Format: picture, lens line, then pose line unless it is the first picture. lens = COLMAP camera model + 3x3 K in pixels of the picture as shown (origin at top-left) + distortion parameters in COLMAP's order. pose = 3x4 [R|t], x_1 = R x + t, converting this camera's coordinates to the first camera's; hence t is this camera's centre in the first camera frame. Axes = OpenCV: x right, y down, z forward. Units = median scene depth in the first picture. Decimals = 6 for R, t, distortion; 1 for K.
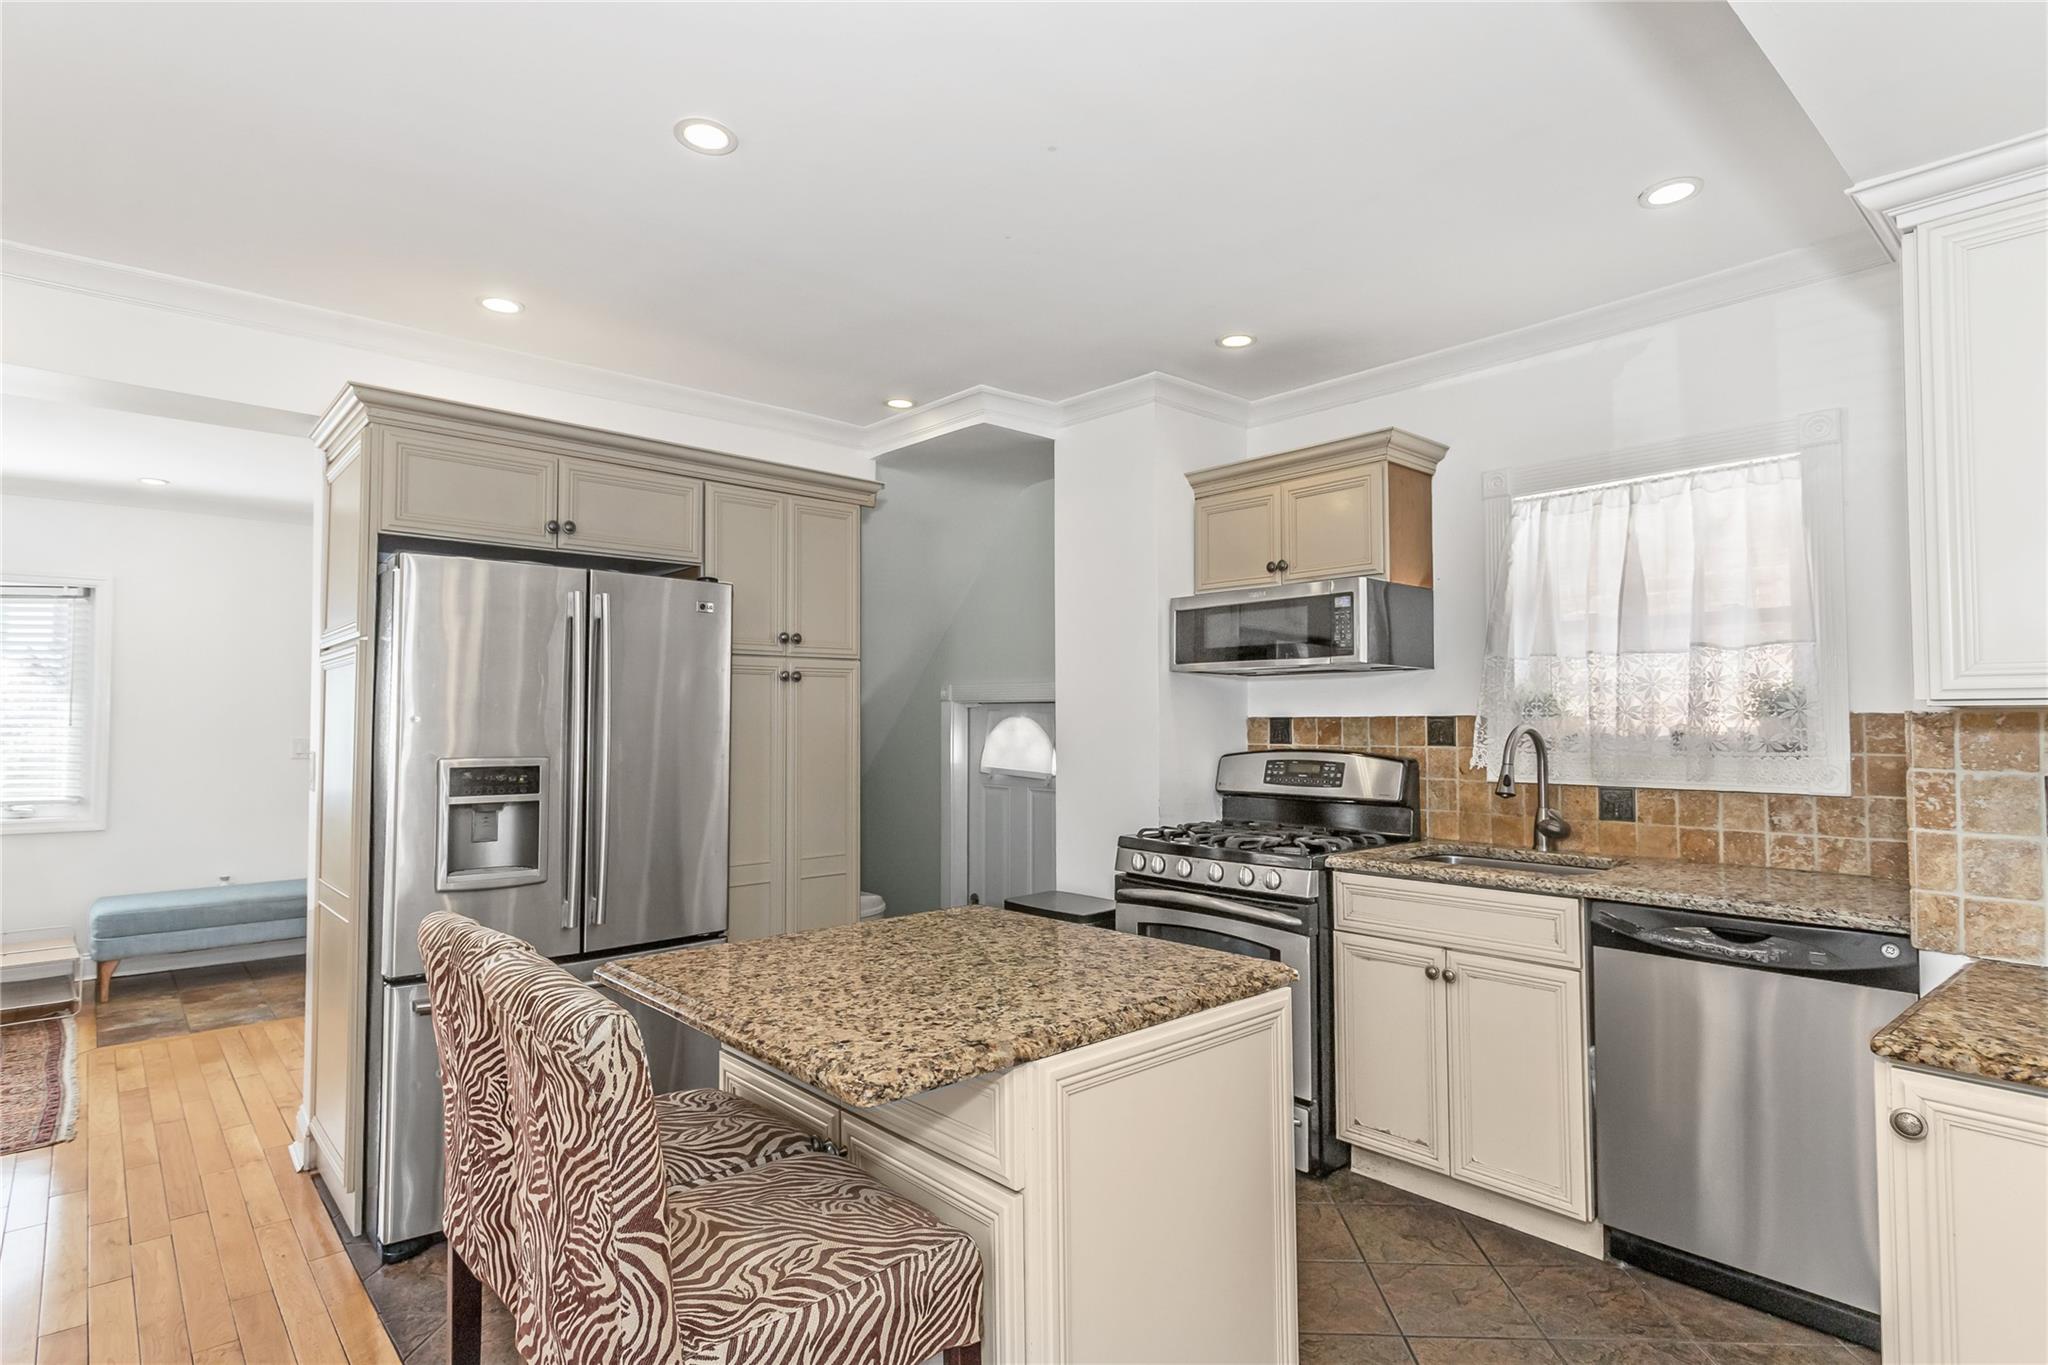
lens RADIAL K [[1044.2, 0, 1036.2], [0, 1044.2, 689.0], [0, 0, 1]] dist [0.007891, -0.006425]
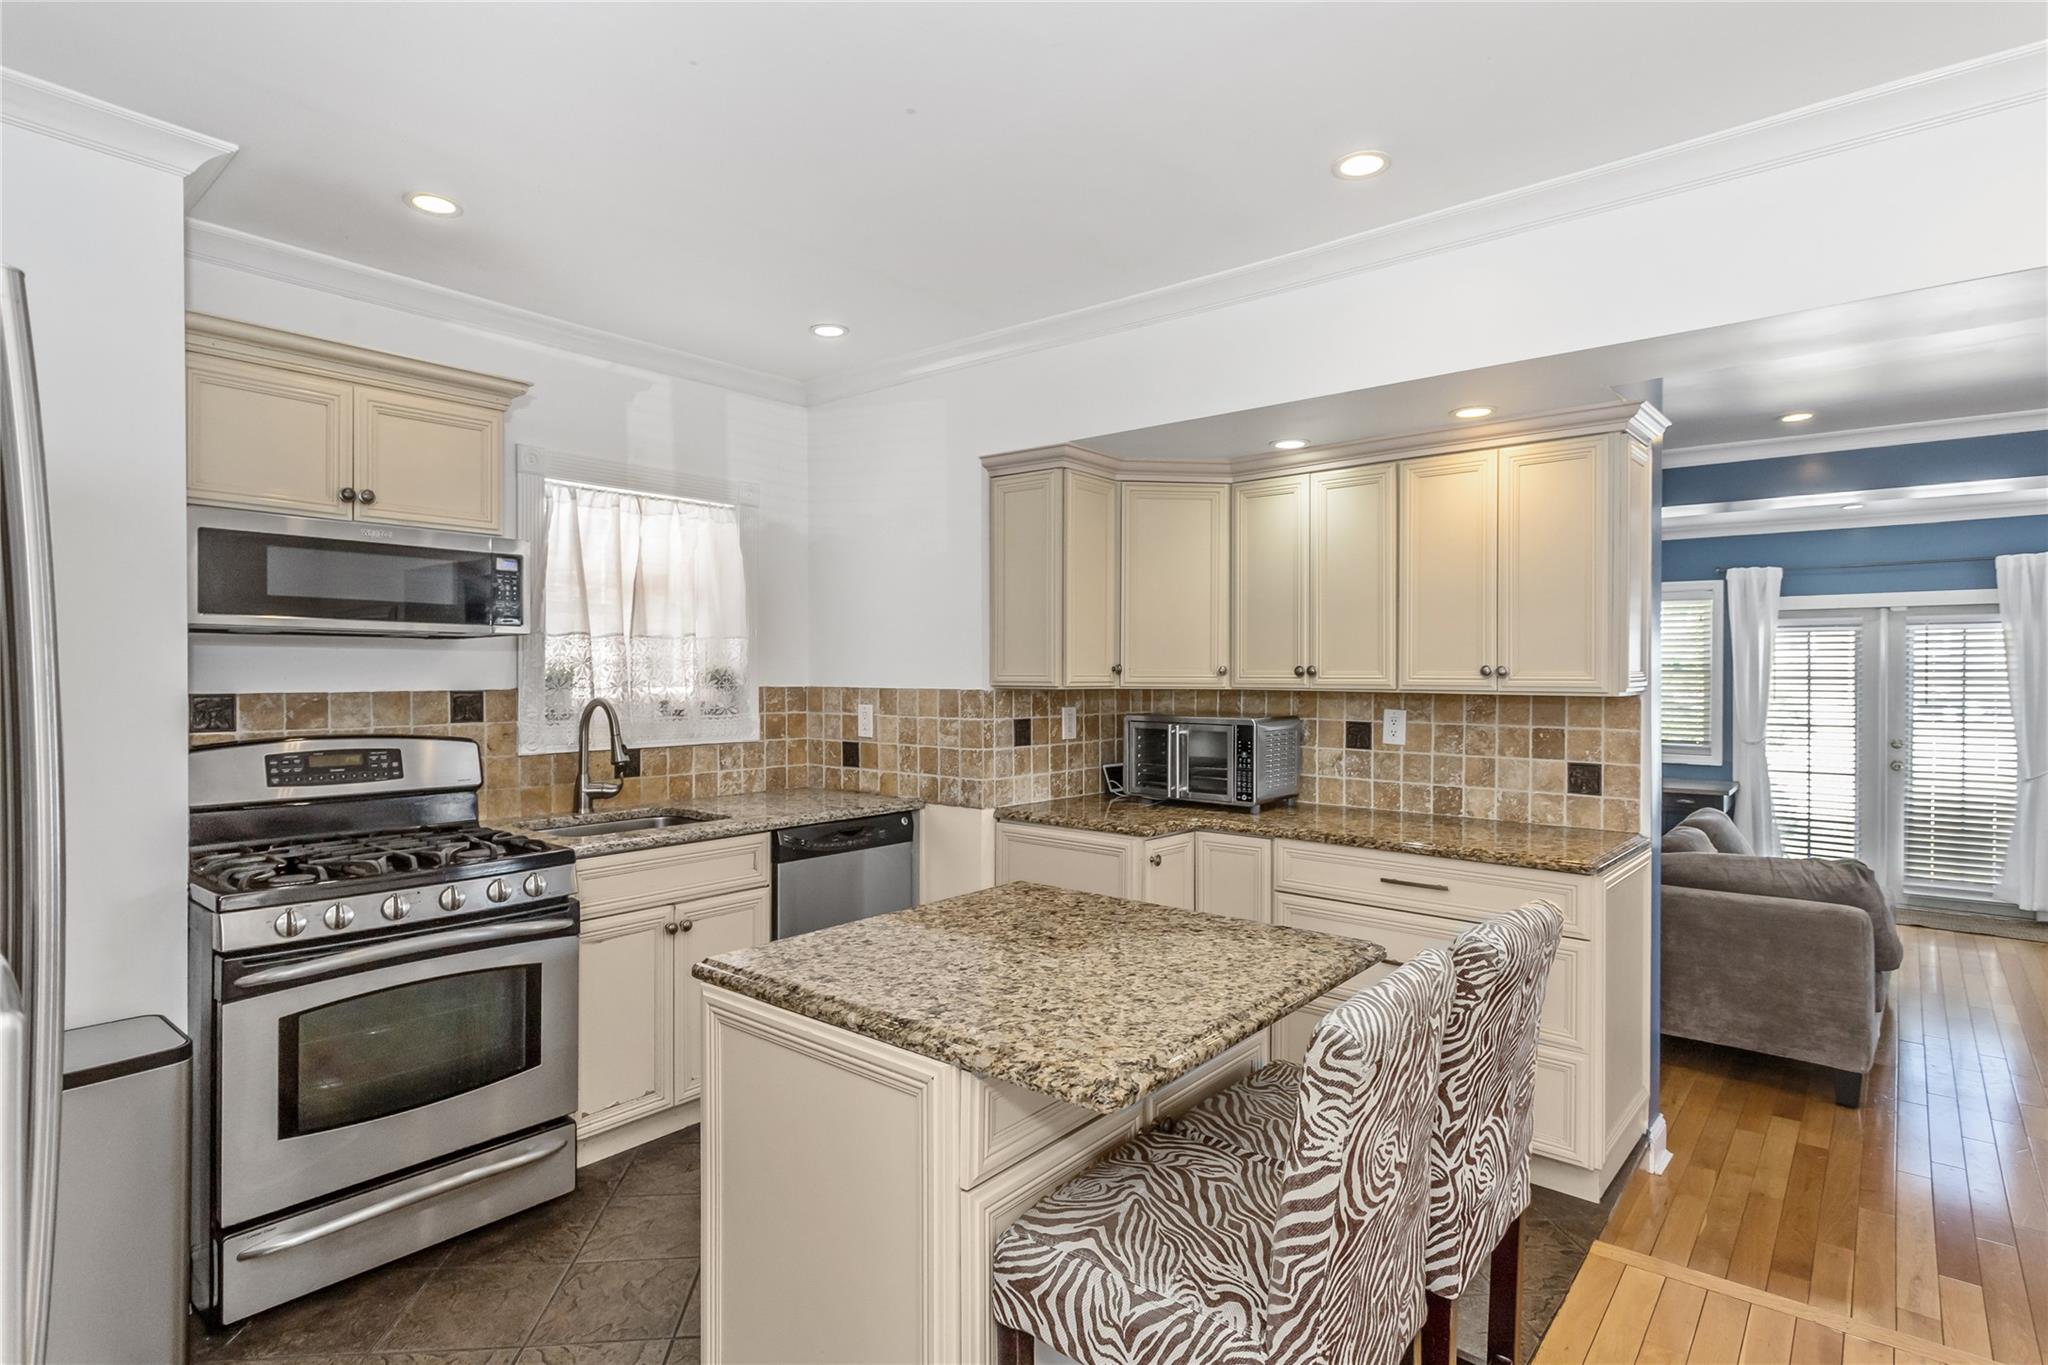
lens RADIAL K [[1044.2, 0, 1019.2], [0, 1044.2, 685.1], [0, 0, 1]] dist [0.007891, -0.006425]
pose [[-0.147719, -0.014218, 0.988927, -0.645449], [-0.036640, 0.999289, 0.008894, -0.005499], [-0.988350, -0.034920, -0.148135, 0.695171]]
